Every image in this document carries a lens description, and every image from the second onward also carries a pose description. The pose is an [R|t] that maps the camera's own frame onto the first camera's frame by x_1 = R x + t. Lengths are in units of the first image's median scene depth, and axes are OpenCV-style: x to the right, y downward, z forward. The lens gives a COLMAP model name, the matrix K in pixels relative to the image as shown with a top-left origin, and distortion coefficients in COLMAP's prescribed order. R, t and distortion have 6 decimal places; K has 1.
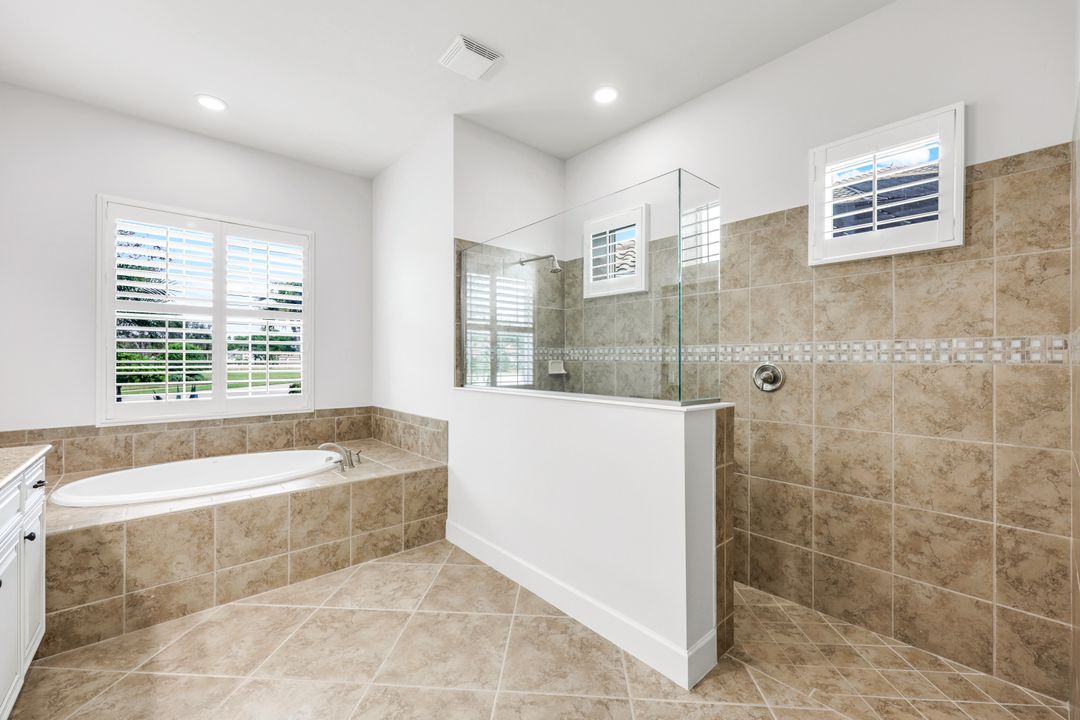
lens RADIAL K [[440.2, 0, 540.1], [0, 440.2, 358.9], [0, 0, 1]] dist [-0.001088, -0.000020]
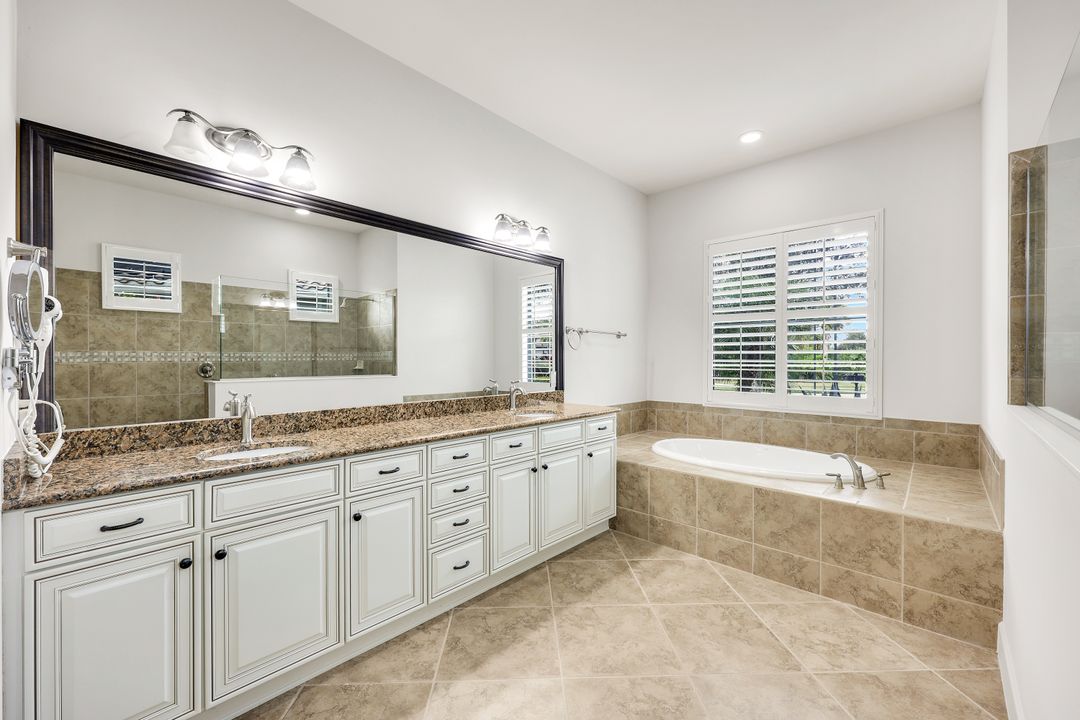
lens RADIAL K [[440.2, 0, 539.1], [0, 440.2, 360.3], [0, 0, 1]] dist [-0.001088, -0.000020]
pose [[0.096880, 0.004566, -0.995286, 0.389559], [0.000275, 0.999989, 0.004614, 0.000621], [0.995296, -0.000720, 0.096878, 0.364444]]
